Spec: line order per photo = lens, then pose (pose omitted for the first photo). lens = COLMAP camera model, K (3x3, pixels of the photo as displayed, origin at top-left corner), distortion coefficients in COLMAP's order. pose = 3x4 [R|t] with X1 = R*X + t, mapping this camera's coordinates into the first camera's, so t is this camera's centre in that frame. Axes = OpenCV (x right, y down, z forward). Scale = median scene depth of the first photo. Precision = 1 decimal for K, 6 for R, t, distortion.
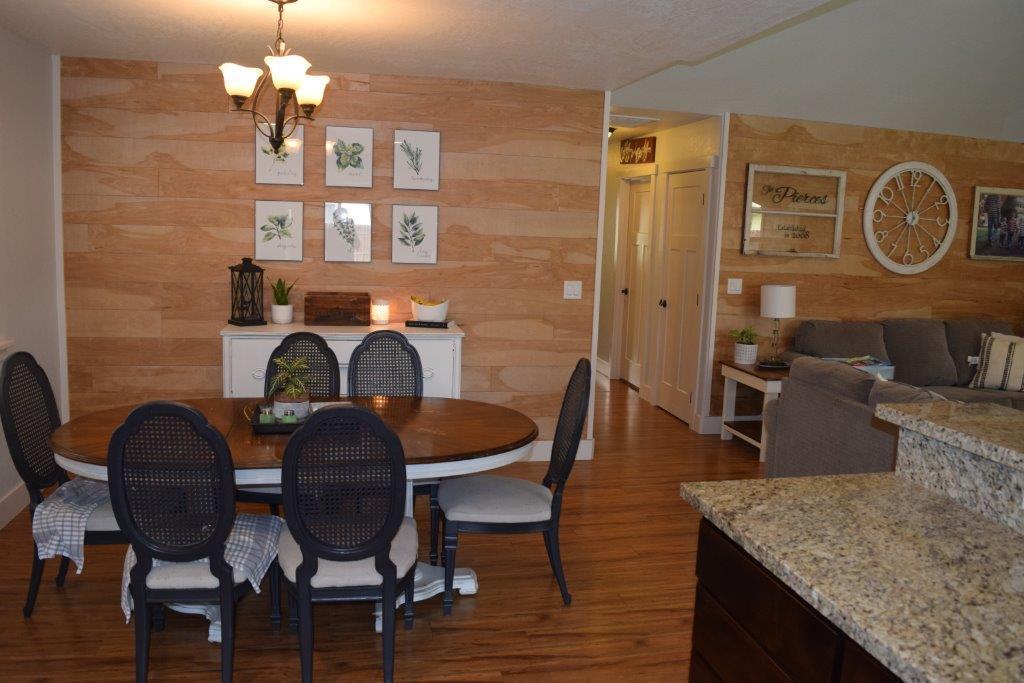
lens RADIAL K [[799.1, 0, 511.4], [0, 799.1, 343.3], [0, 0, 1]] dist [-0.095805, 0.021942]
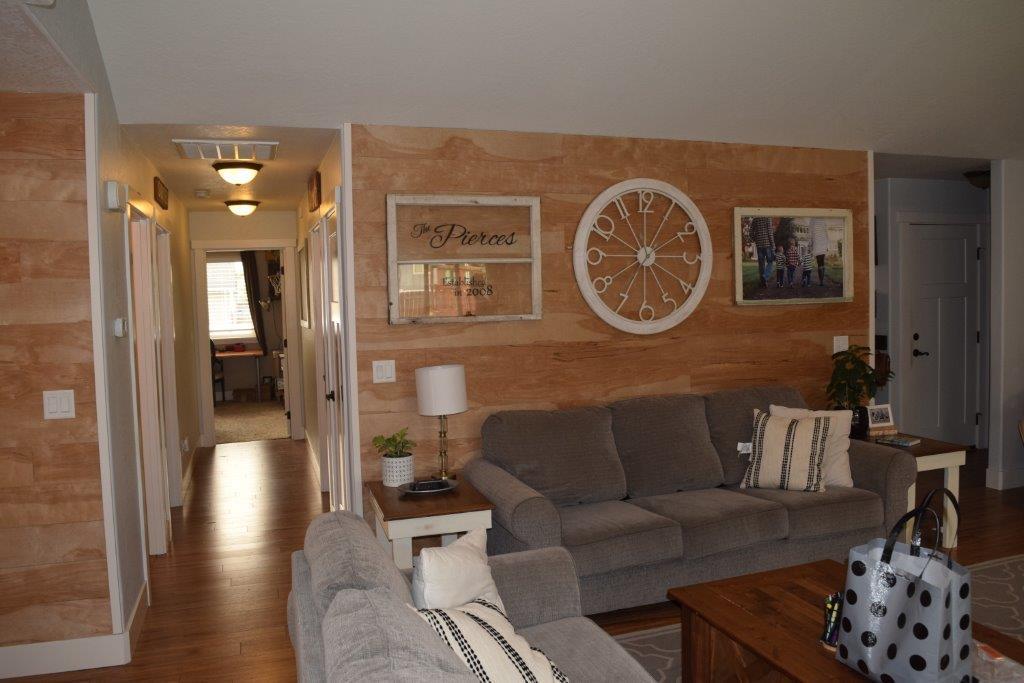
lens RADIAL K [[799.1, 0, 518.3], [0, 799.1, 338.8], [0, 0, 1]] dist [-0.095805, 0.021942]
pose [[0.991873, -0.066199, 0.108655, 0.320072], [0.074933, 0.994105, -0.078366, -0.036791], [-0.102827, 0.085871, 0.990986, 0.295290]]
